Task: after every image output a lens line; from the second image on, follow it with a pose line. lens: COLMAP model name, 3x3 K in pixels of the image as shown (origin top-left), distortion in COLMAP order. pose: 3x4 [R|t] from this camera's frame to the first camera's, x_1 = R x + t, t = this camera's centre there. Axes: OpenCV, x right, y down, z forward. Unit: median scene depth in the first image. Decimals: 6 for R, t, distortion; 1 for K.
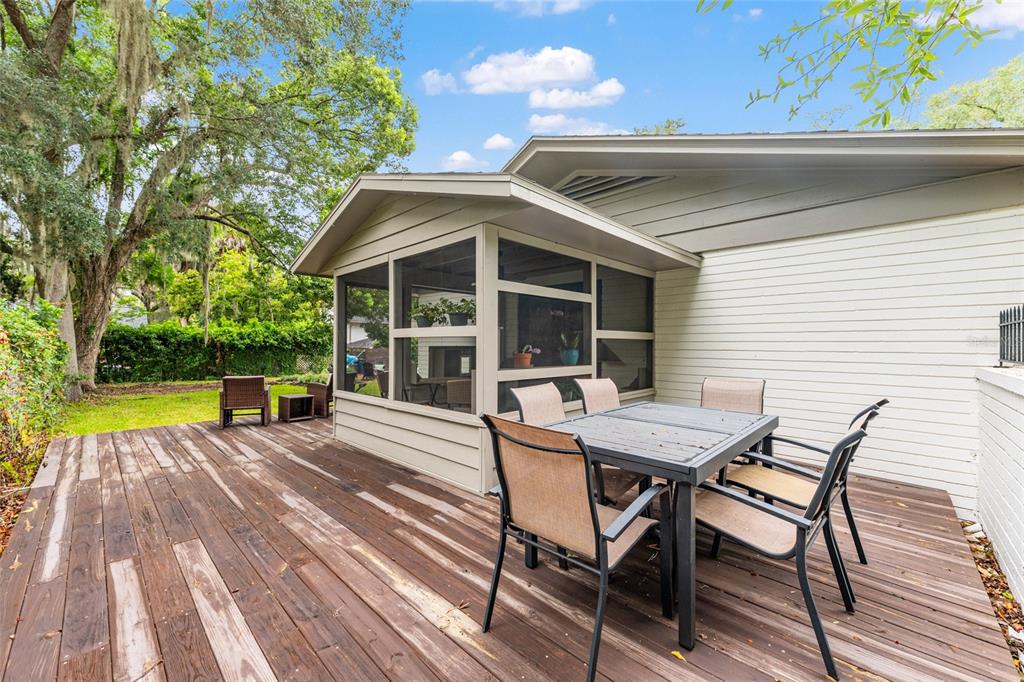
lens RADIAL K [[417.4, 0, 515.1], [0, 417.4, 343.0], [0, 0, 1]] dist [-0.001858, -0.000255]
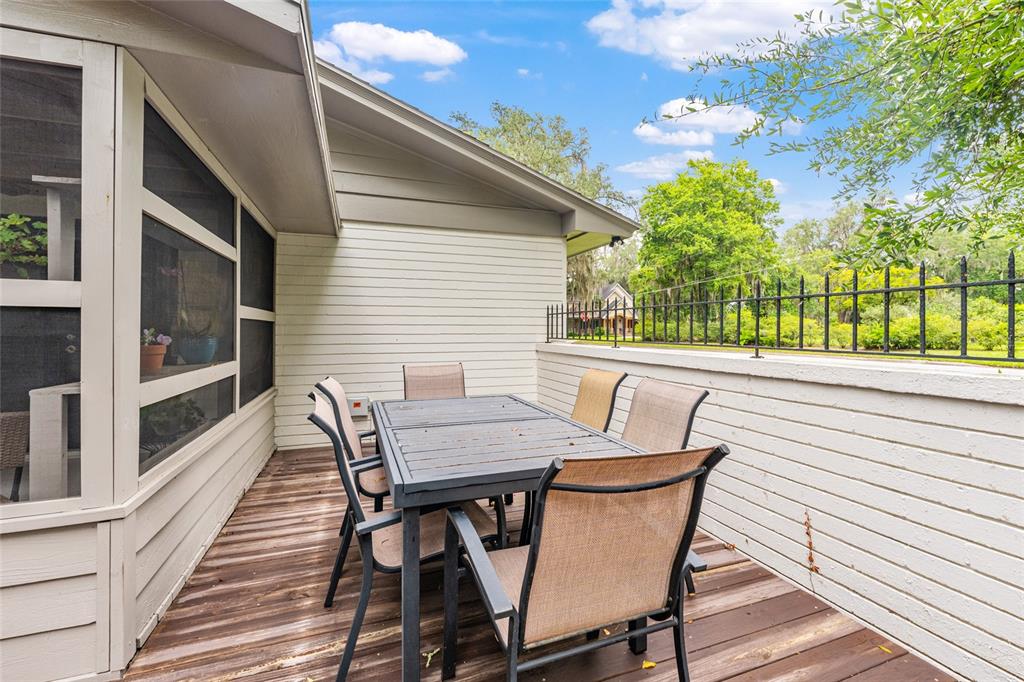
lens RADIAL K [[439.7, 0, 514.4], [0, 439.7, 325.7], [0, 0, 1]] dist [0.003524, -0.000492]
pose [[0.433183, 0.003668, 0.901299, -0.237500], [0.001116, 0.999989, -0.004606, 0.004064], [-0.901305, 0.003001, 0.433174, 0.329258]]
